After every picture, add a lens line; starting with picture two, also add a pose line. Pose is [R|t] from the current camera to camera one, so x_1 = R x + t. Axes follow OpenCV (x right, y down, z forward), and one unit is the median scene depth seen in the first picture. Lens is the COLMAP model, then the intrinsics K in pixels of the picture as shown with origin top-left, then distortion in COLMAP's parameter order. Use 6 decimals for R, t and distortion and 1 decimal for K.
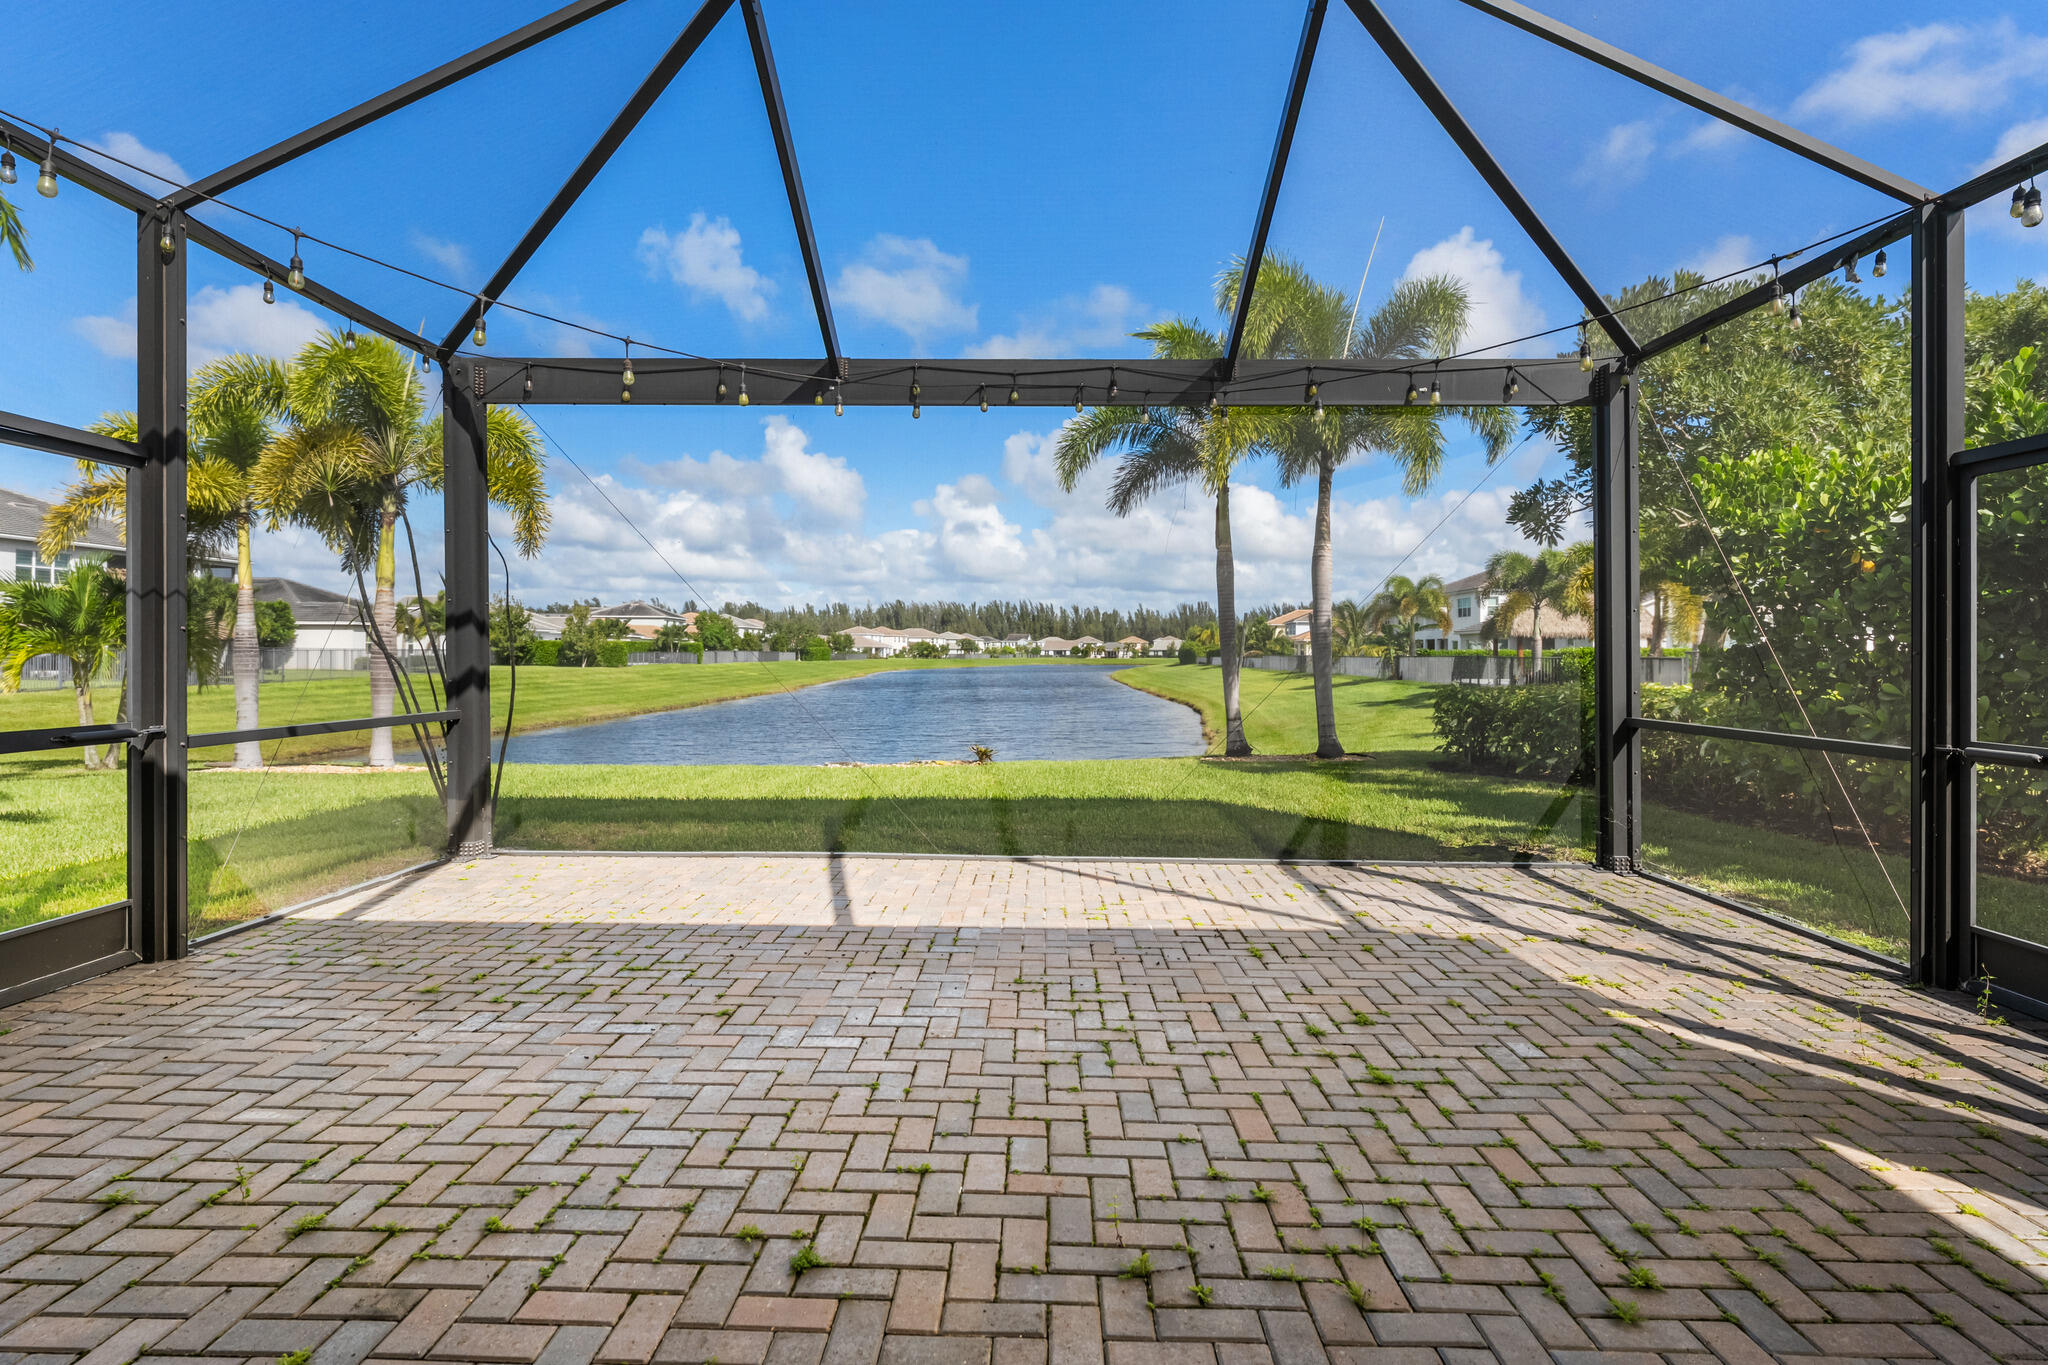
lens RADIAL K [[1026.8, 0, 1020.0], [0, 1026.8, 662.9], [0, 0, 1]] dist [-0.002819, -0.000158]
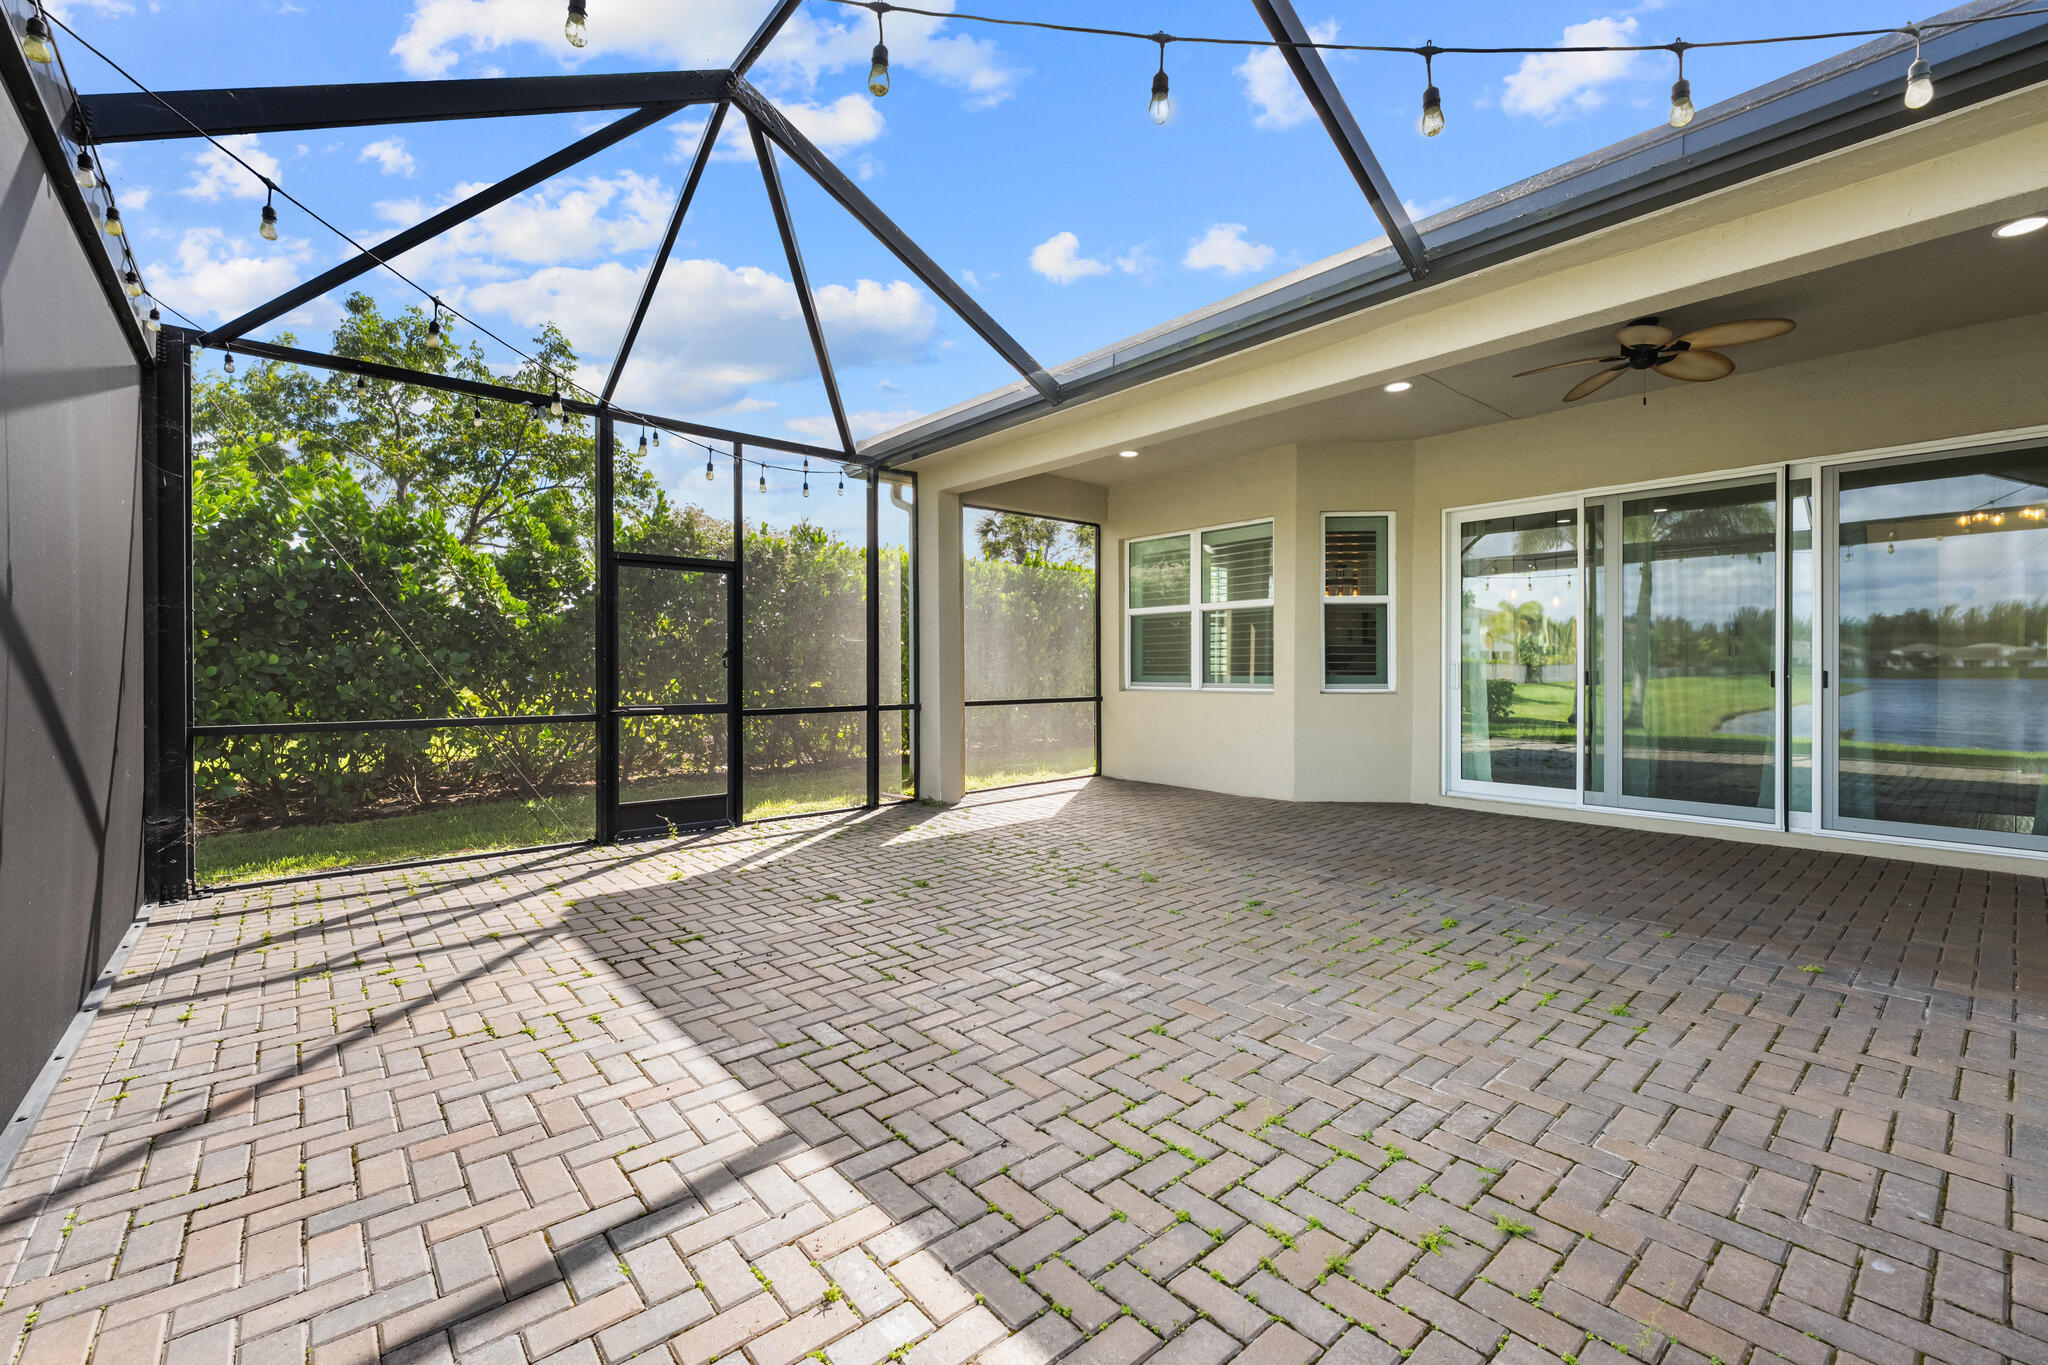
lens RADIAL K [[845.4, 0, 1024.0], [0, 845.4, 682.5], [0, 0, 1]] dist [-0.000464, -0.000047]
pose [[-0.673725, -0.014574, 0.738838, -0.681862], [0.004520, 0.999706, 0.023842, 0.000360], [-0.738968, 0.019403, -0.673461, 1.418008]]
